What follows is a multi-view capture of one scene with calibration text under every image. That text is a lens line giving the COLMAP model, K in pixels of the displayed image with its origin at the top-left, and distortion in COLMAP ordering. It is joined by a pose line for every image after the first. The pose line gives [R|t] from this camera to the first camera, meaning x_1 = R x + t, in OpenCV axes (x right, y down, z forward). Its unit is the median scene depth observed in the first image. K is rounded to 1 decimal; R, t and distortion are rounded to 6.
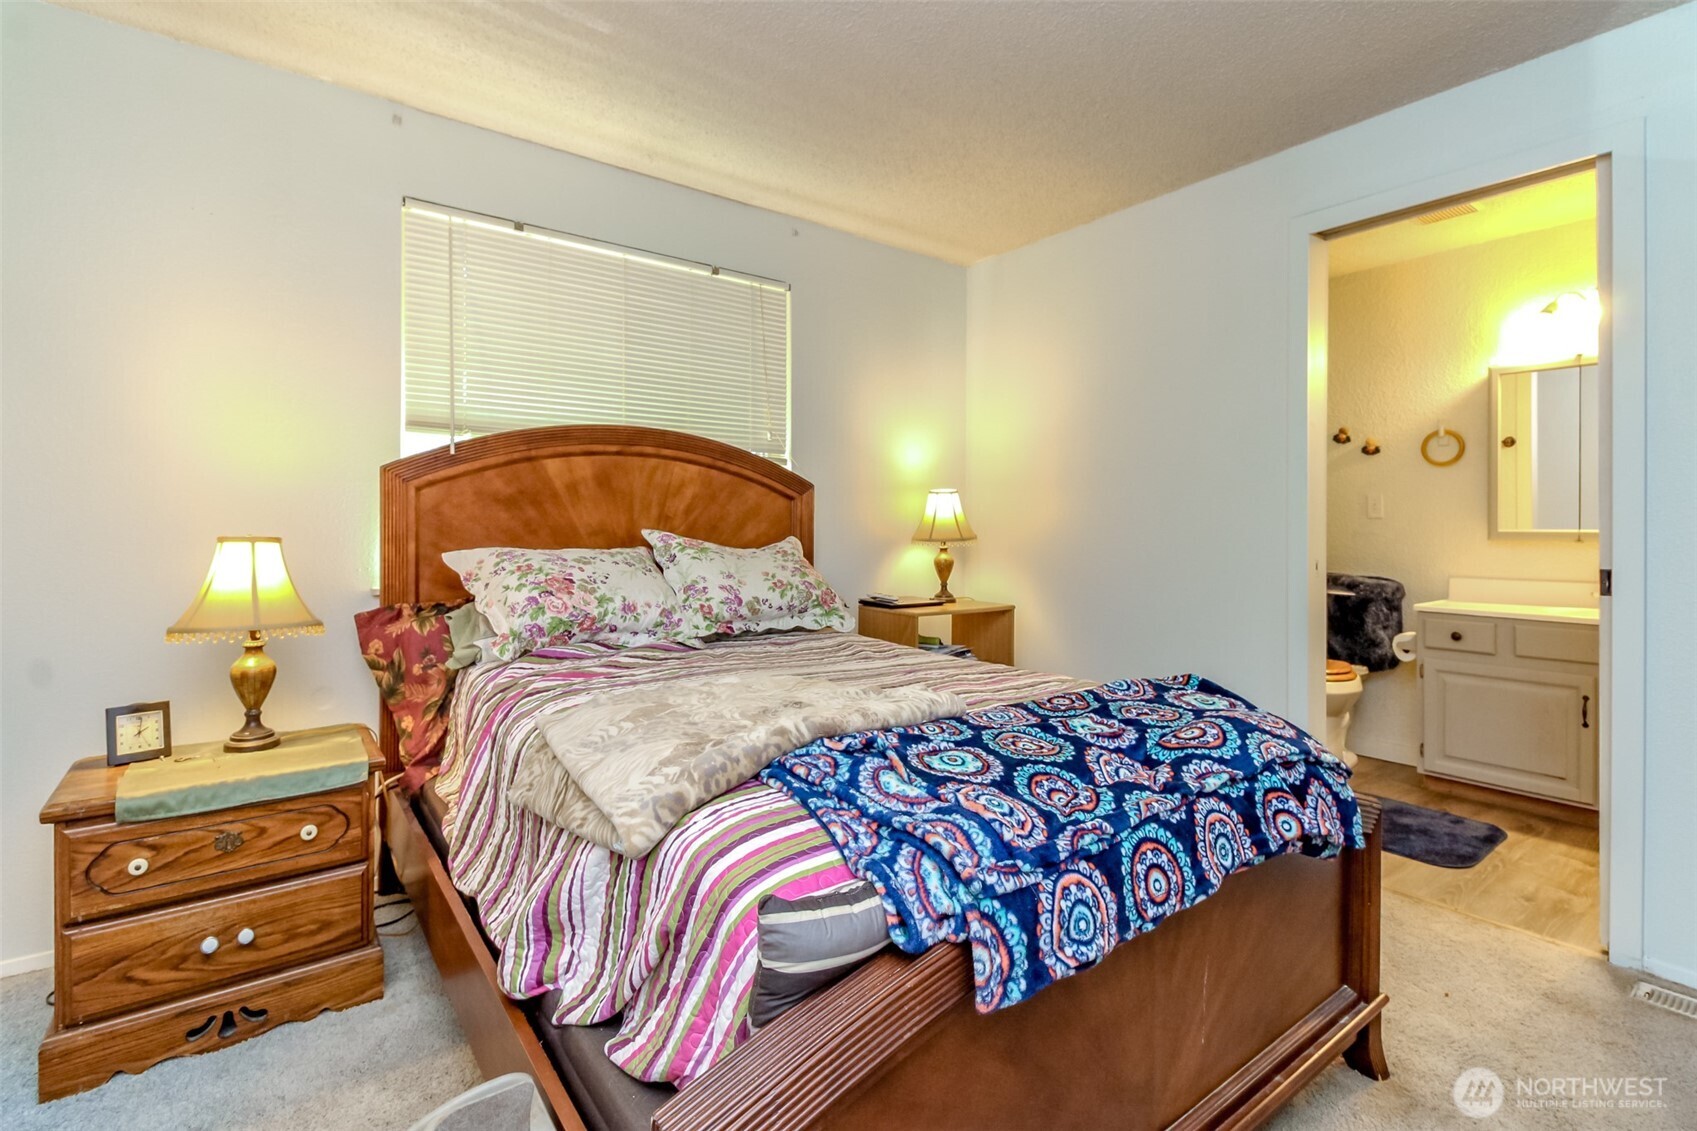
lens RADIAL K [[795.1, 0, 845.8], [0, 795.1, 526.9], [0, 0, 1]] dist [0.013466, -0.001389]
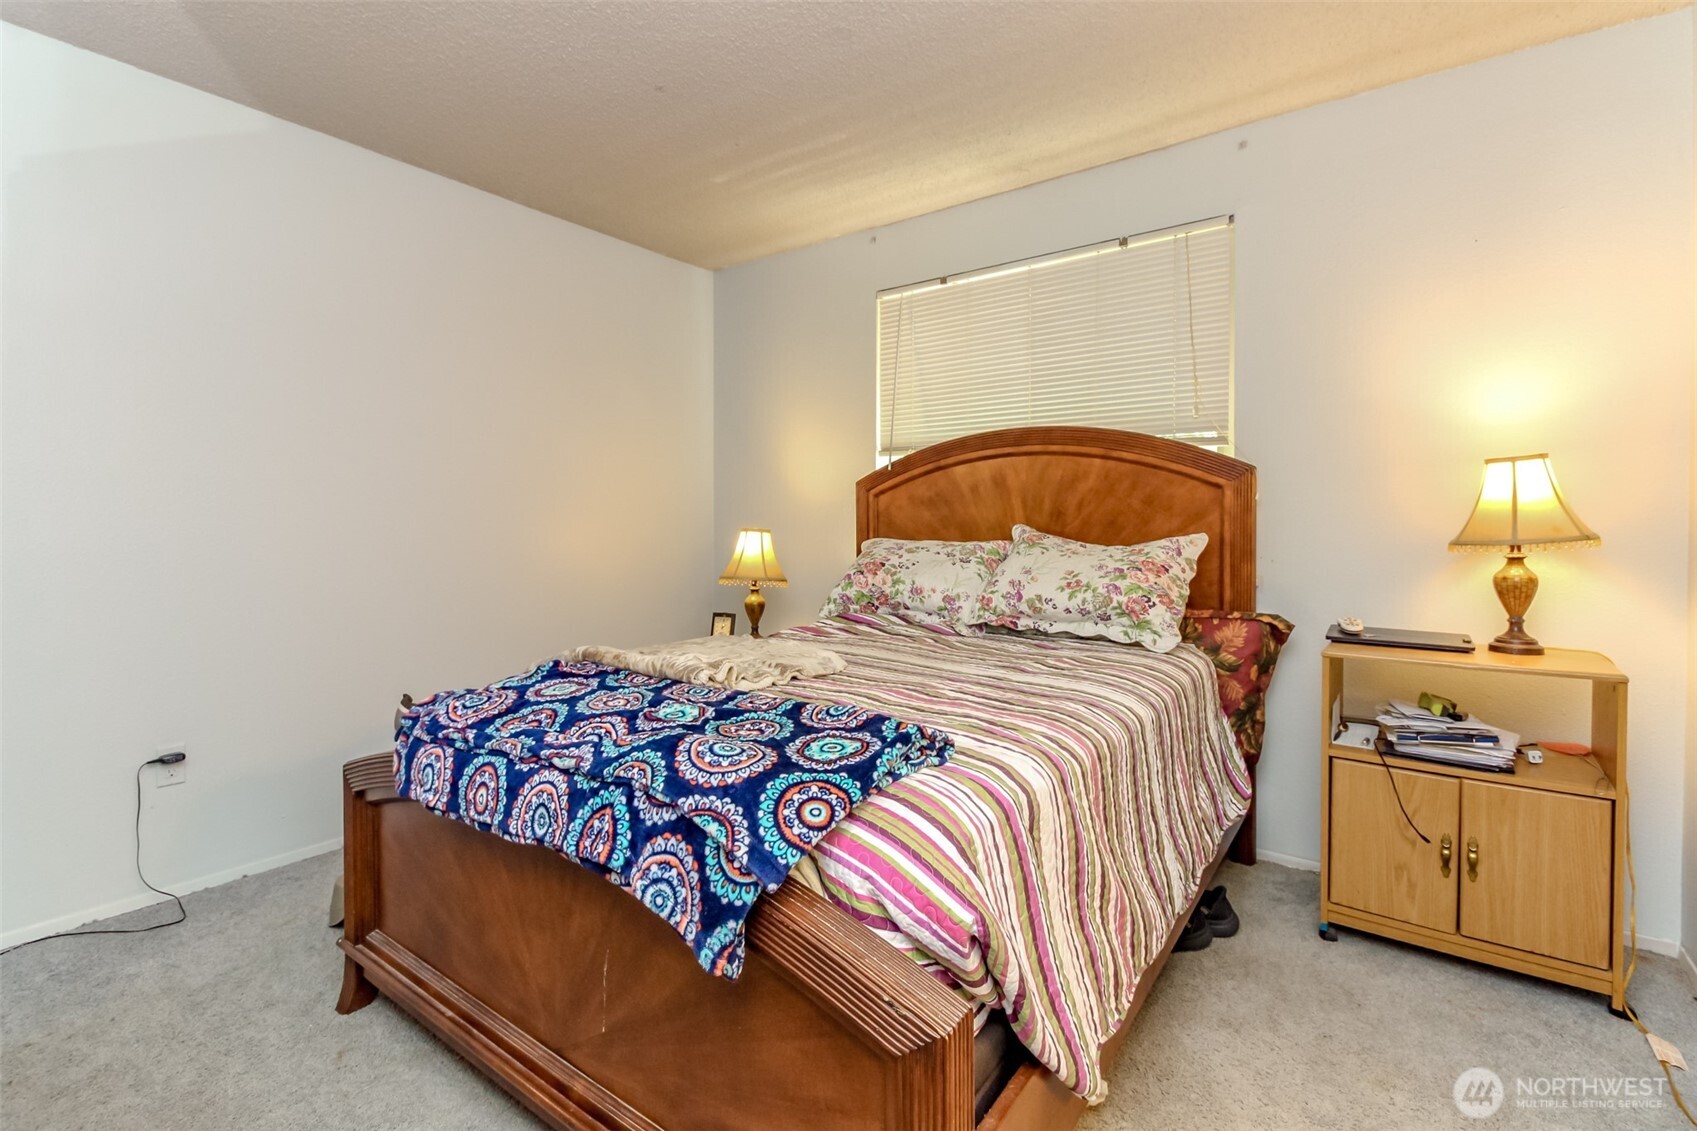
lens RADIAL K [[795.1, 0, 832.3], [0, 795.1, 533.9], [0, 0, 1]] dist [0.013466, -0.001389]
pose [[0.265027, 0.008507, -0.964203, 0.830750], [0.000132, 0.999961, 0.008859, 0.007000], [0.964241, -0.002475, 0.265016, 0.567545]]
